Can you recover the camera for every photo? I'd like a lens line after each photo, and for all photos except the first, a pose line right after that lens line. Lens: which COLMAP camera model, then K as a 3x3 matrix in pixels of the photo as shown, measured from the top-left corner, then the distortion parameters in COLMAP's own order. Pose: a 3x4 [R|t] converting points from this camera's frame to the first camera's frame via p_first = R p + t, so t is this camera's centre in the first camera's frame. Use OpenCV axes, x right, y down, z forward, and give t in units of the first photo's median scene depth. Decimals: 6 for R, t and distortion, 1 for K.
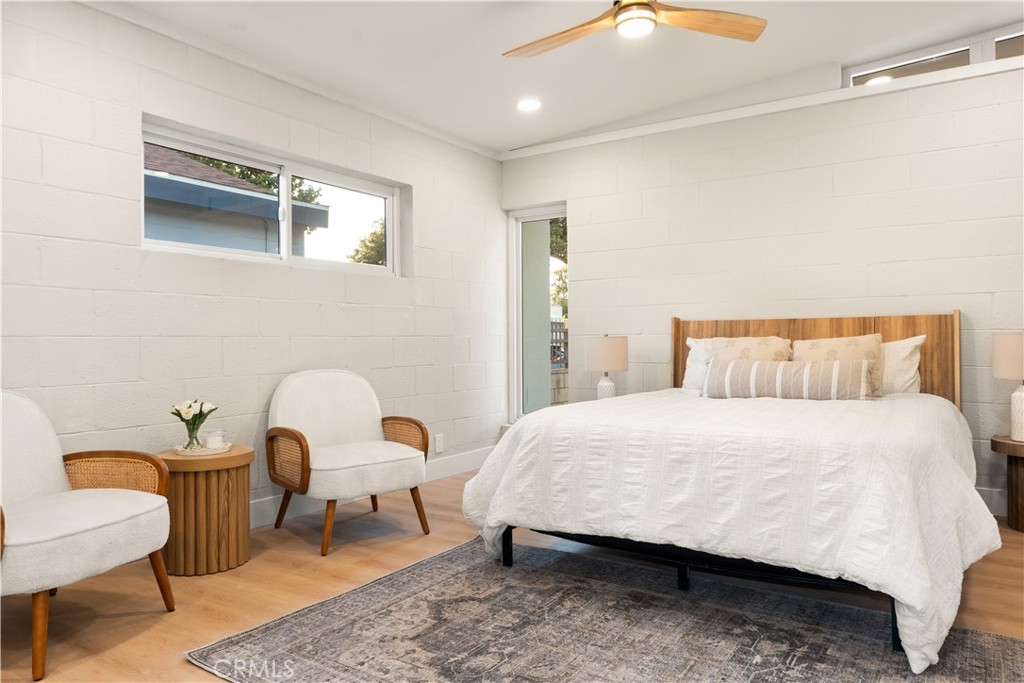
lens RADIAL K [[688.2, 0, 512.0], [0, 688.2, 341.5], [0, 0, 1]] dist [-0.001221, 0.001997]
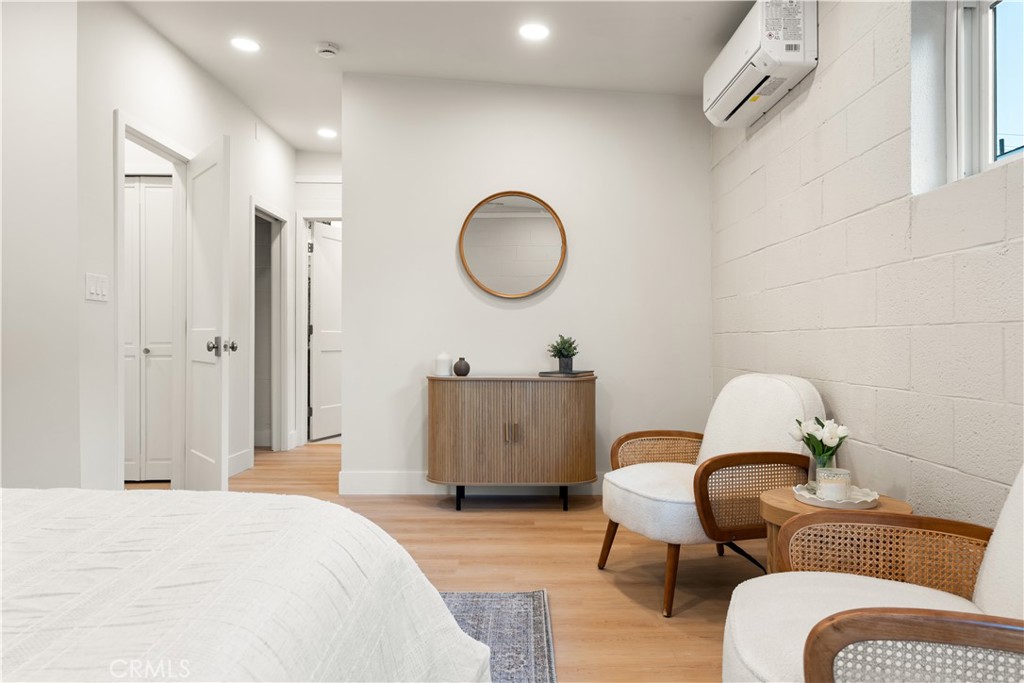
lens RADIAL K [[688.2, 0, 512.0], [0, 688.2, 341.5], [0, 0, 1]] dist [-0.001221, 0.001997]
pose [[-0.837447, 0.007355, -0.546469, 0.220097], [0.003793, 0.999964, 0.007646, 0.003925], [0.546505, 0.004330, -0.837445, 1.844277]]
